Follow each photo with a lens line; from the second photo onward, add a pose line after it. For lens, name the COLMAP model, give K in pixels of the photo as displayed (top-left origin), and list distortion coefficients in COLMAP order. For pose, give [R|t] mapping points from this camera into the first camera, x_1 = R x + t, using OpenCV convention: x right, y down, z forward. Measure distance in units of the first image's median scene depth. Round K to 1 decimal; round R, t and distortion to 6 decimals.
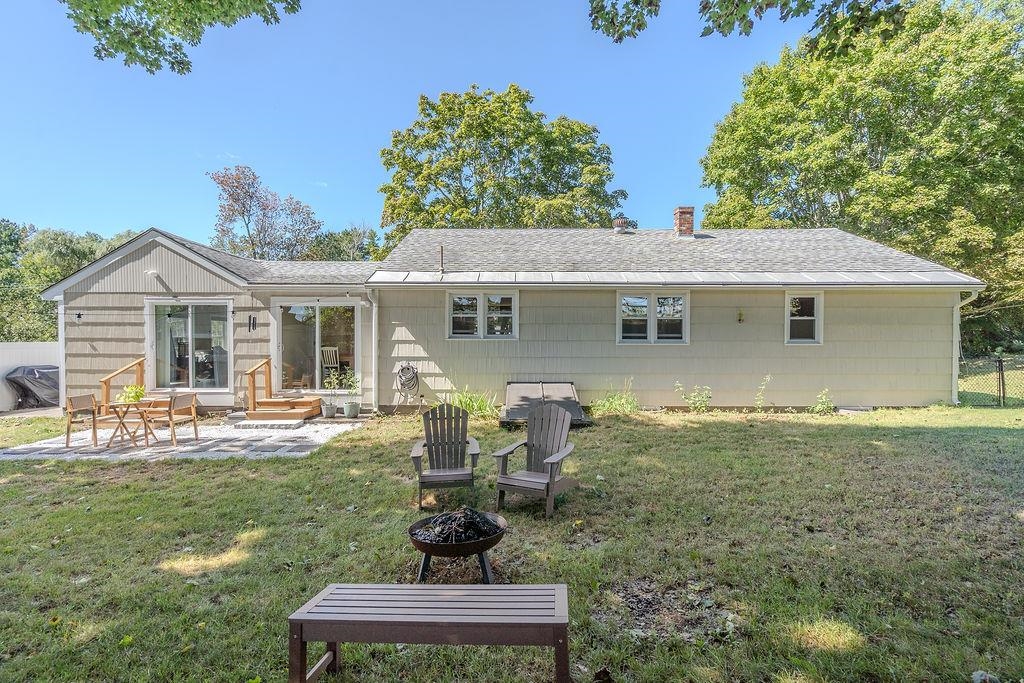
lens RADIAL K [[476.5, 0, 518.7], [0, 476.5, 339.2], [0, 0, 1]] dist [-0.002711, 0.000537]
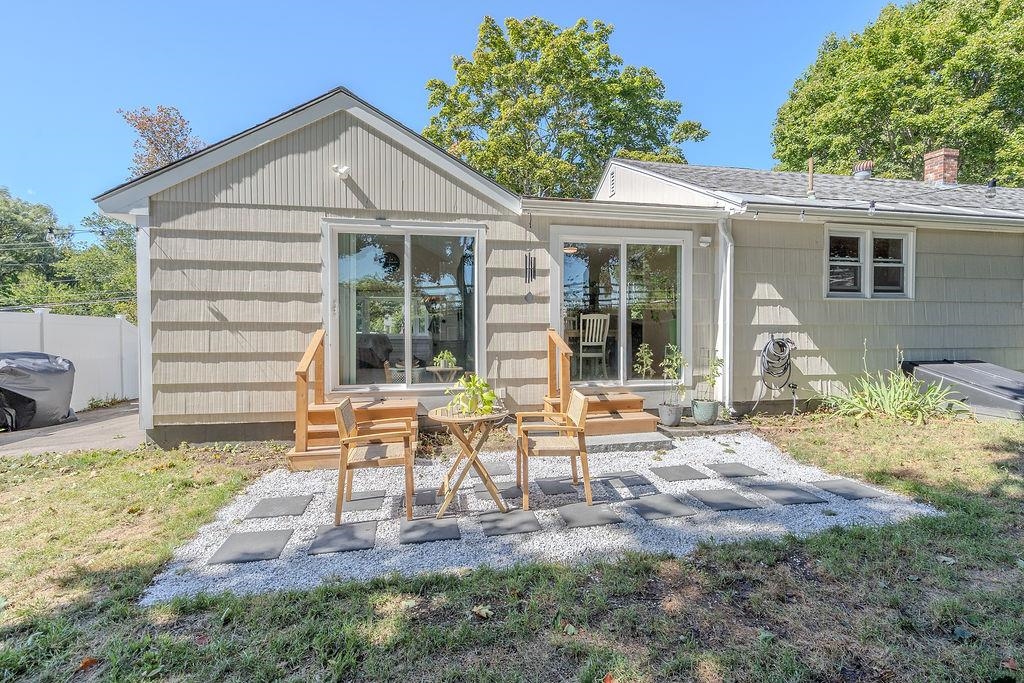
lens RADIAL K [[476.5, 0, 518.7], [0, 476.5, 339.2], [0, 0, 1]] dist [-0.002711, 0.000537]
pose [[0.979225, -0.007970, 0.202620, -0.685215], [0.005396, 0.999898, 0.013251, 0.044154], [-0.202705, -0.011882, 0.979168, 0.431420]]
